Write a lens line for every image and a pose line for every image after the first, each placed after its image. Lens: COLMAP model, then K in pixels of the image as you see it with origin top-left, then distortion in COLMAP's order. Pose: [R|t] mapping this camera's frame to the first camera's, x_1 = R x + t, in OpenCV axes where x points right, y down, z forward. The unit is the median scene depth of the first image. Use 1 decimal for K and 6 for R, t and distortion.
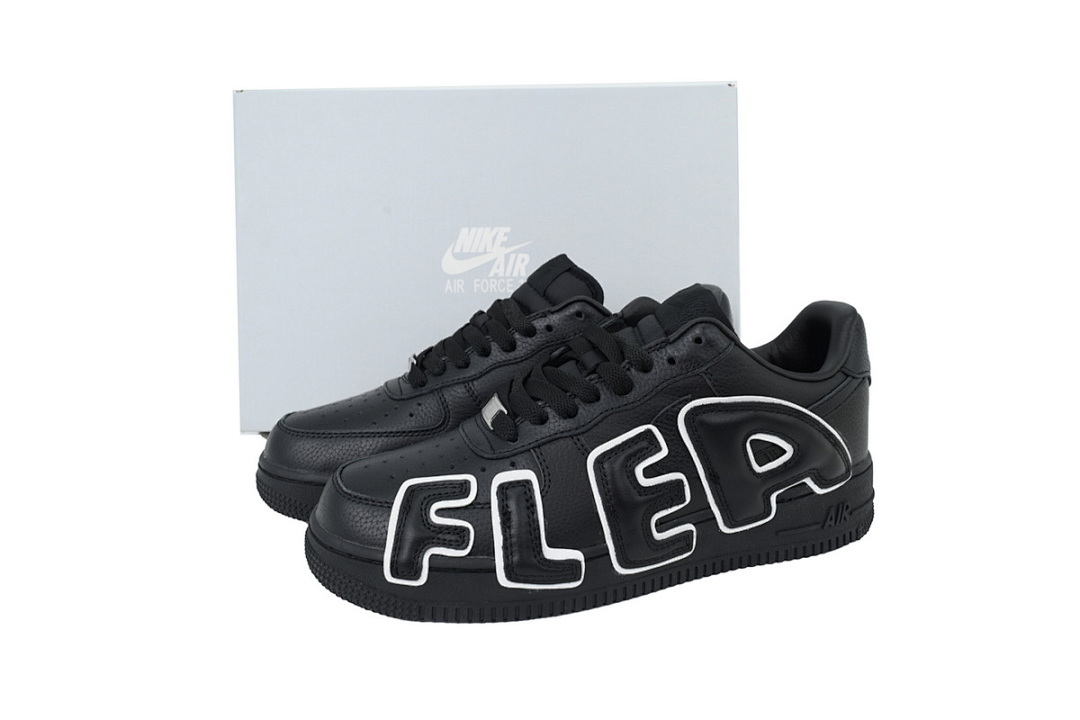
lens RADIAL K [[720.8, 0, 540.0], [0, 720.8, 360.0], [0, 0, 1]] dist [0.002390, -0.000839]
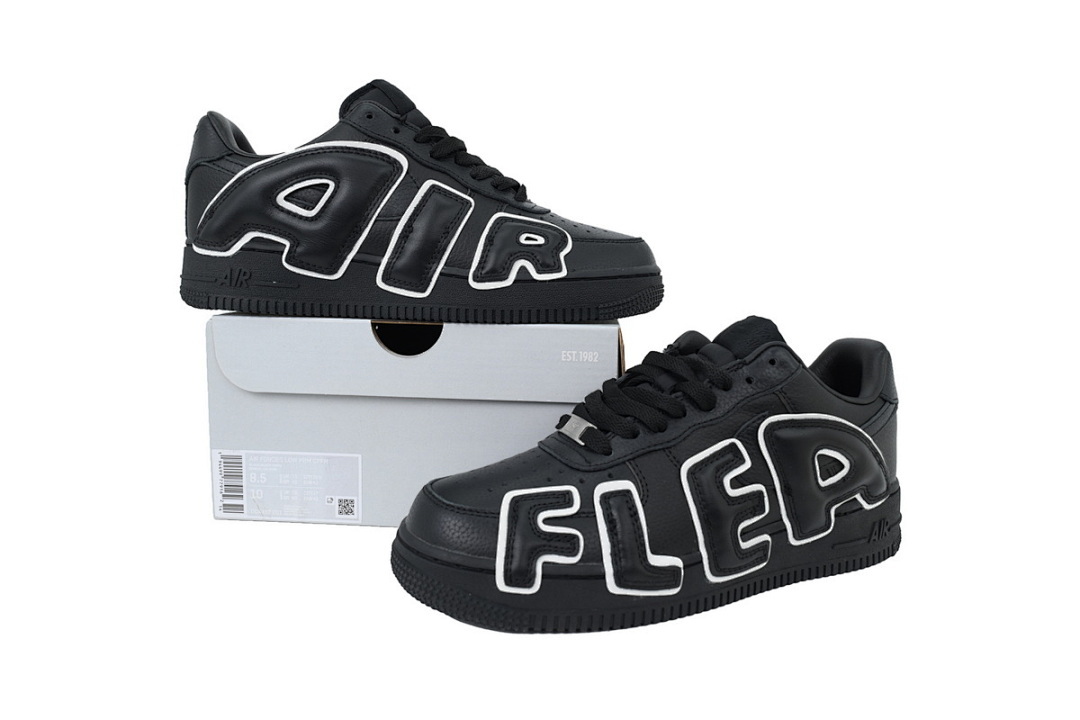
lens RADIAL K [[720.8, 0, 540.0], [0, 720.8, 360.0], [0, 0, 1]] dist [0.002390, -0.000839]
pose [[0.989523, 0.021868, 0.142707, -0.288506], [-0.006251, 0.994024, -0.108983, 0.092336], [-0.144237, 0.106949, 0.983747, -0.024923]]
